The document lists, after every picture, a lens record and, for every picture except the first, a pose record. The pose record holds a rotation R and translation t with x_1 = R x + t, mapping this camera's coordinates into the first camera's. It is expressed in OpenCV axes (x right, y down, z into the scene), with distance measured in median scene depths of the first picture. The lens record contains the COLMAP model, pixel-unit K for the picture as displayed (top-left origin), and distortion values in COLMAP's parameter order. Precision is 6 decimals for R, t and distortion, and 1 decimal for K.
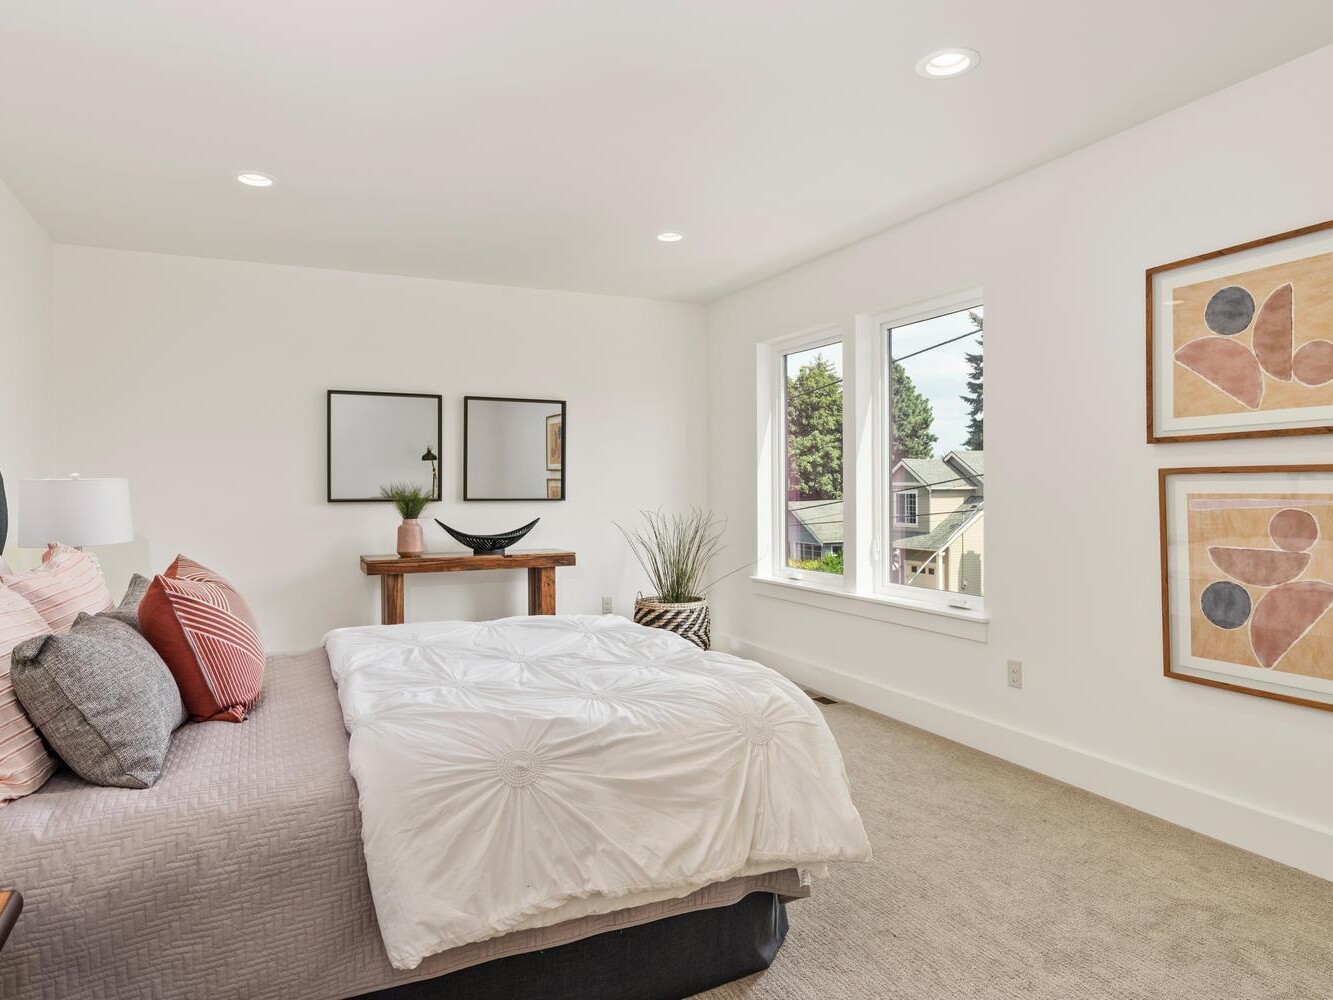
lens RADIAL K [[810.5, 0, 666.5], [0, 810.5, 486.2], [0, 0, 1]] dist [-0.008581, 0.004844]
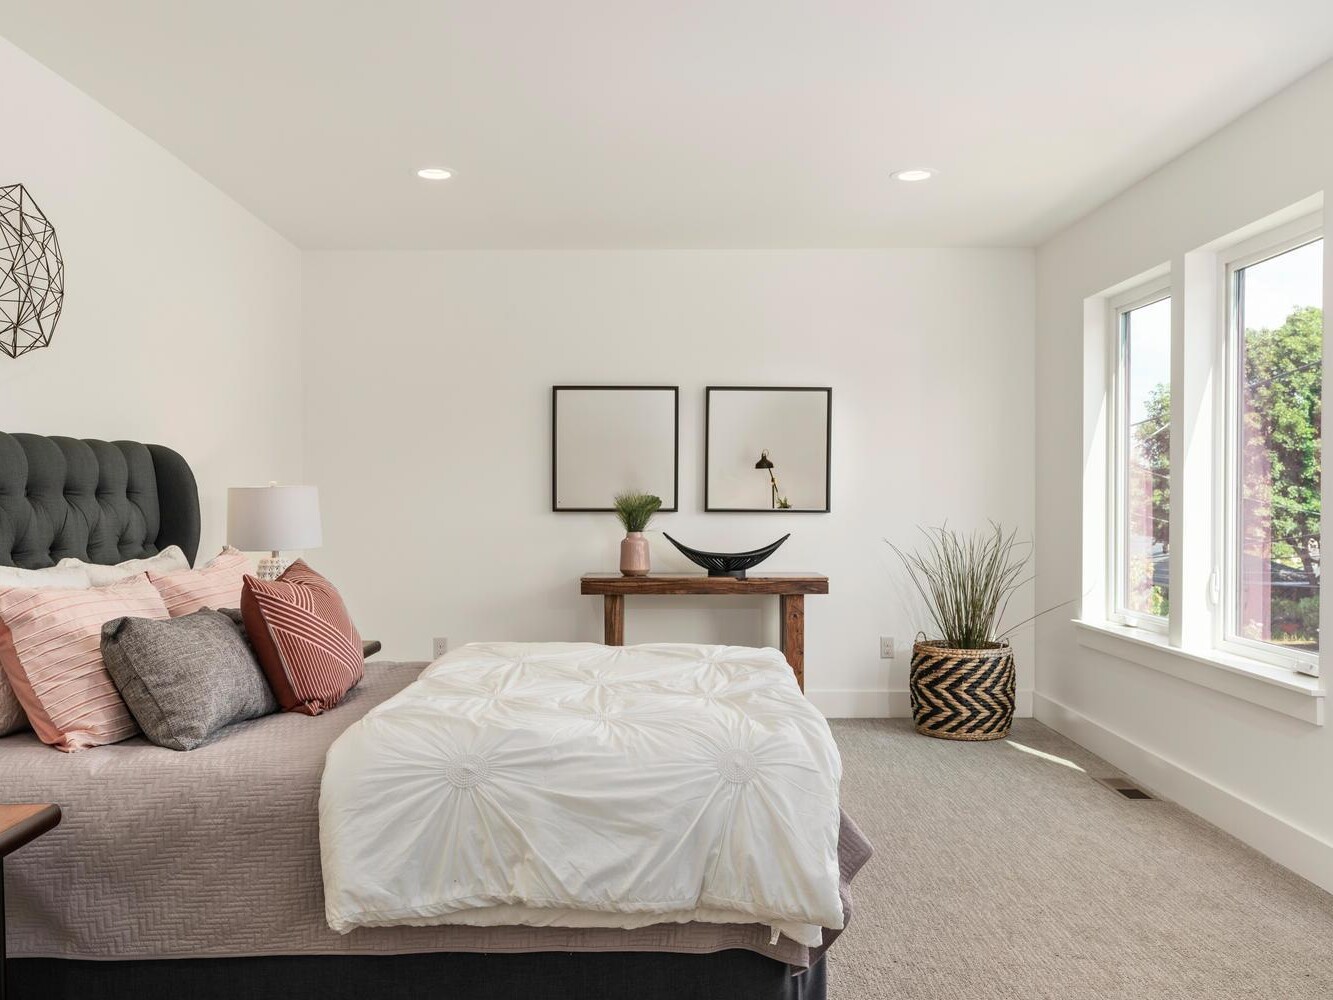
lens RADIAL K [[1087.6, 0, 666.5], [0, 1087.6, 500.0], [0, 0, 1]] dist [0.006465, -0.007902]
pose [[0.914958, 0.005835, -0.403506, 0.572642], [-0.003341, 0.999971, 0.006883, -0.005558], [0.403534, -0.004949, 0.914951, -0.151320]]
